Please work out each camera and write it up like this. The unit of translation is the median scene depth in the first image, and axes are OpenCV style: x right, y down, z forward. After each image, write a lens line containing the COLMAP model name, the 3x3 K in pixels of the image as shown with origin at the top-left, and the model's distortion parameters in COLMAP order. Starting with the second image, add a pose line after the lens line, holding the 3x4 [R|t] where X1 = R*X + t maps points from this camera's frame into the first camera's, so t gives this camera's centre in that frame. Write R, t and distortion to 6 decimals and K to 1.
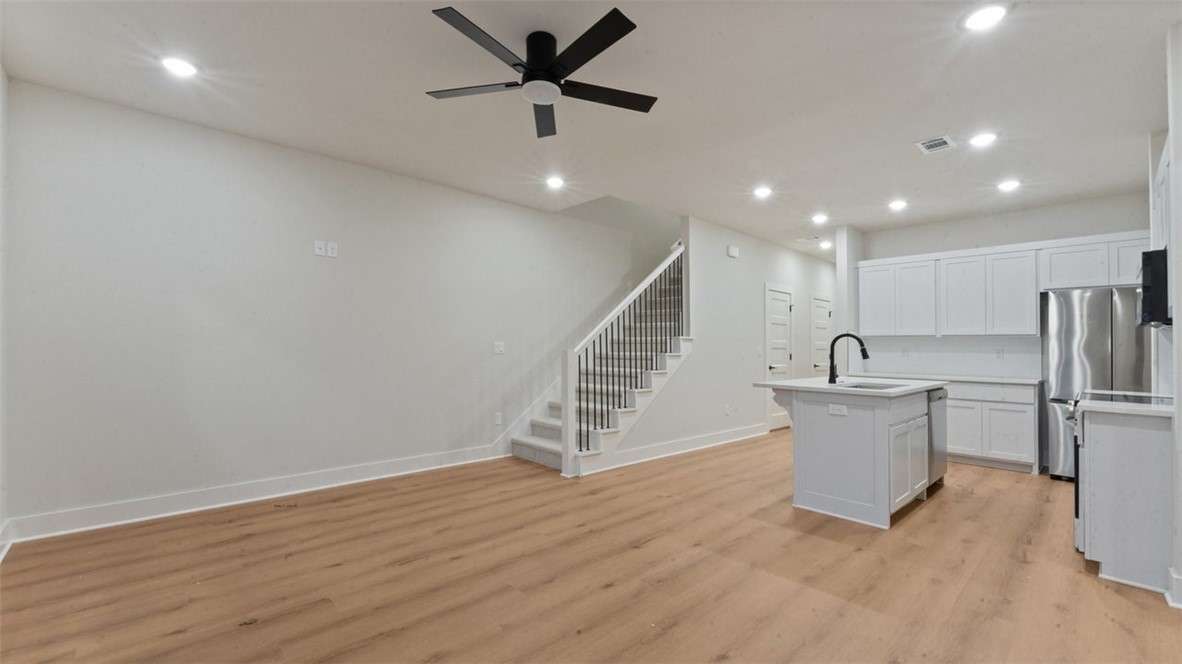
lens RADIAL K [[493.8, 0, 592.3], [0, 493.8, 343.1], [0, 0, 1]] dist [-0.001659, -0.000159]
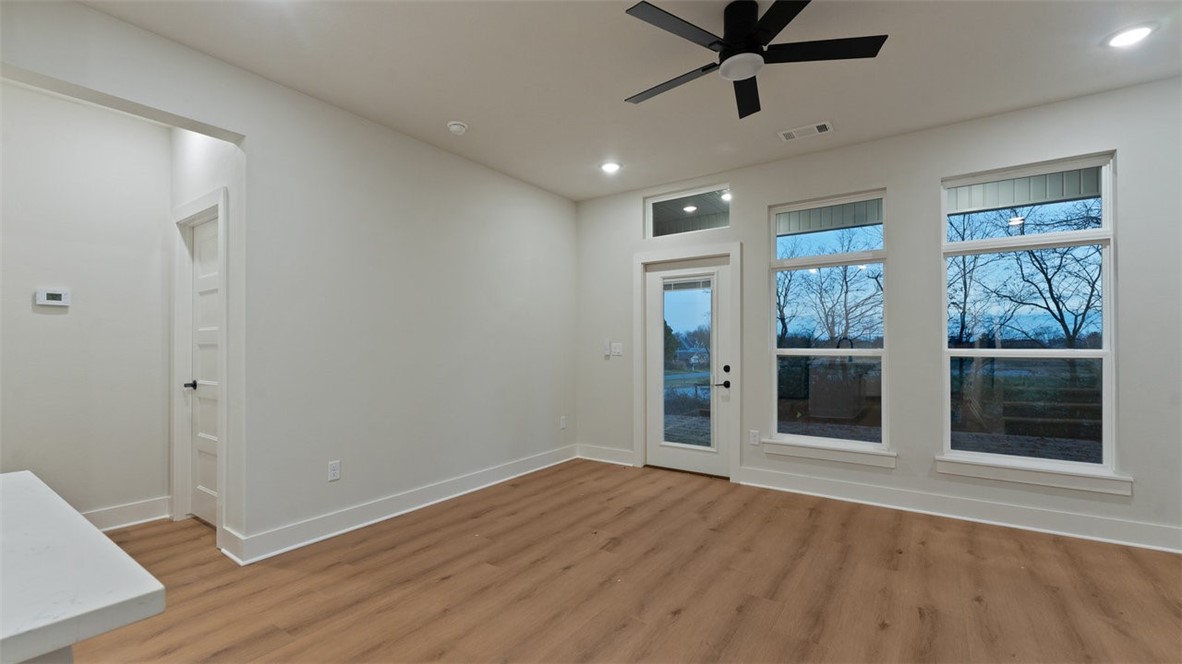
lens RADIAL K [[490.8, 0, 584.4], [0, 490.8, 345.9], [0, 0, 1]] dist [0.001843, 0.000062]
pose [[-0.983386, -0.013801, -0.181001, 0.294223], [-0.011796, 0.999857, -0.012146, 0.009731], [0.181143, -0.009809, -0.983408, 1.480205]]
